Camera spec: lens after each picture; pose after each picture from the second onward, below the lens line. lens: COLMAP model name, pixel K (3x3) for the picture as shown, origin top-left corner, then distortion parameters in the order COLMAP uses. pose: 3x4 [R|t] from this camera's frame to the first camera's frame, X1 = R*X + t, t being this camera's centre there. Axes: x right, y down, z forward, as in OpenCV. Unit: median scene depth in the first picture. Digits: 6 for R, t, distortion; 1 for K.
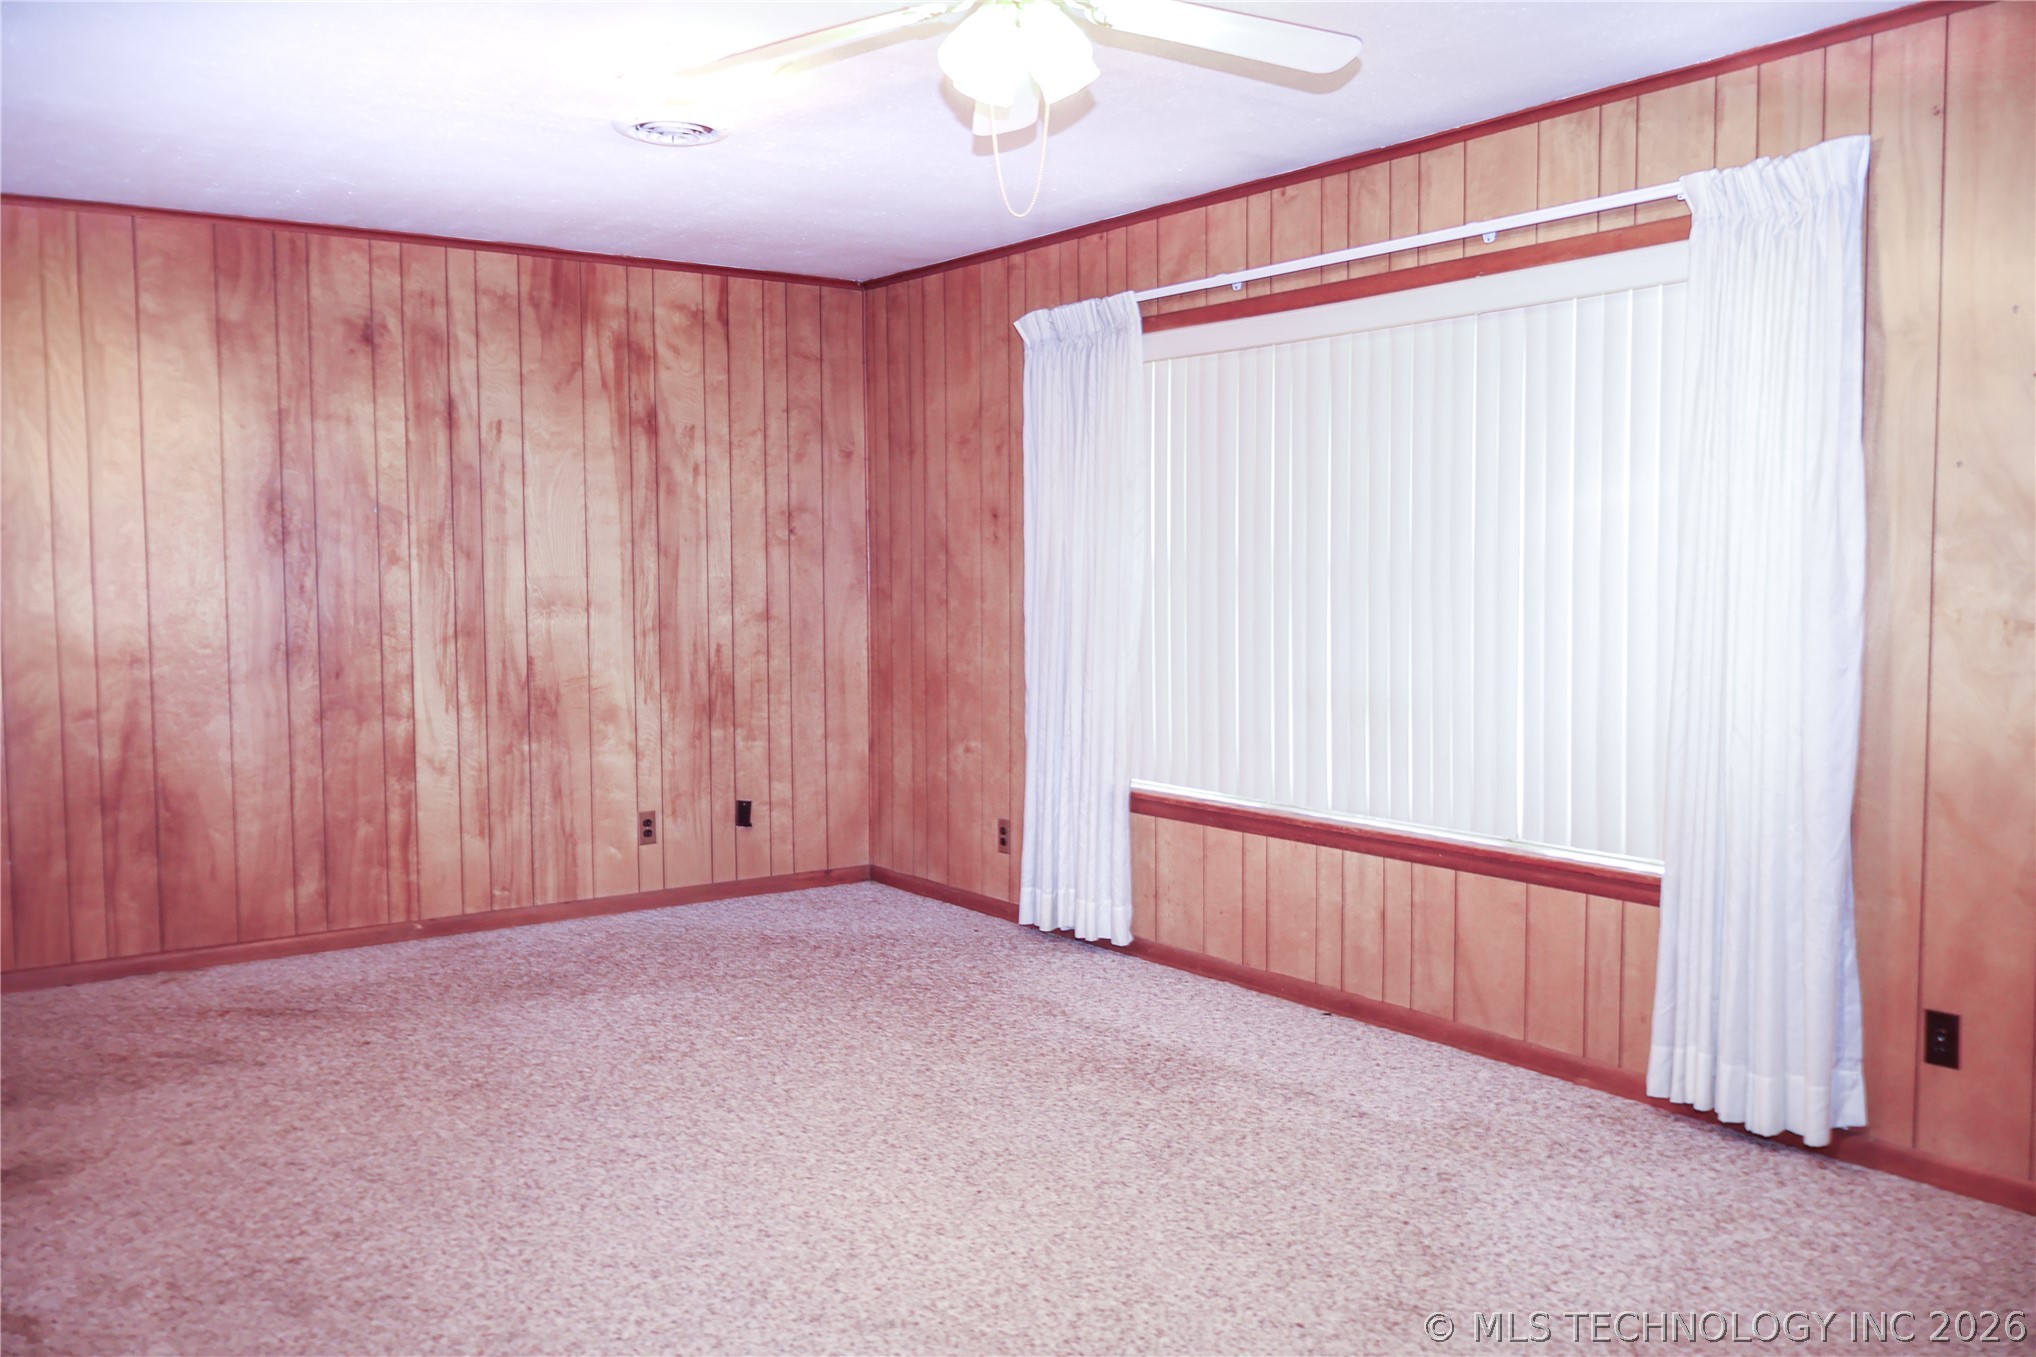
lens RADIAL K [[1700.1, 0, 1017.6], [0, 1700.1, 672.8], [0, 0, 1]] dist [-0.018879, 0.018465]
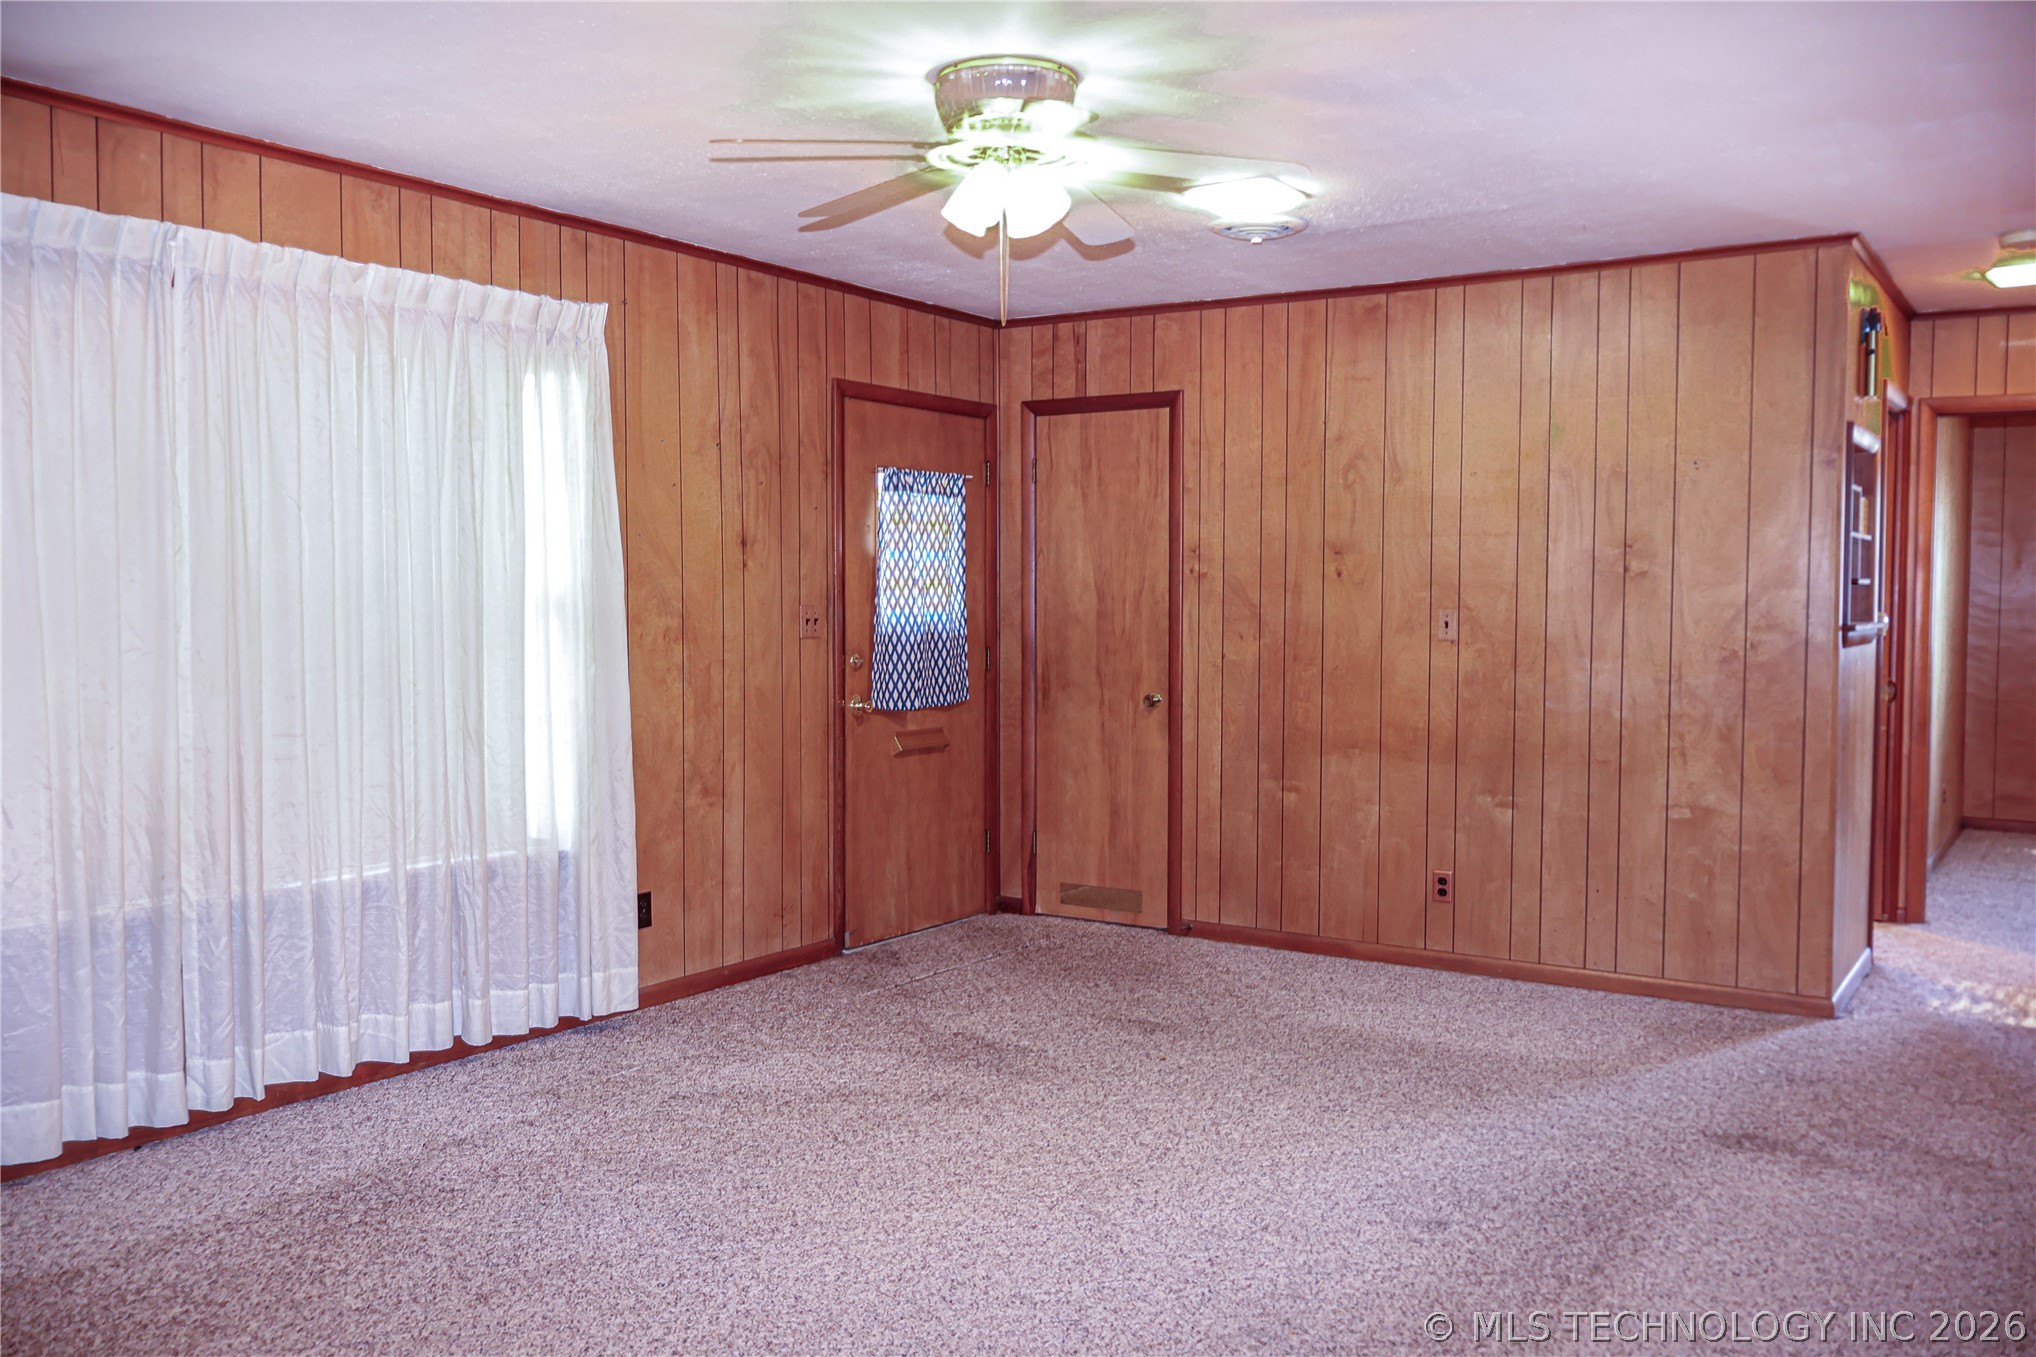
lens RADIAL K [[1700.1, 0, 1028.2], [0, 1700.1, 682.3], [0, 0, 1]] dist [-0.018879, 0.018465]
pose [[-0.350621, -0.044965, 0.935437, -0.605743], [0.062875, 0.995463, 0.071417, -0.044552], [-0.934404, 0.083856, -0.346203, 0.731912]]
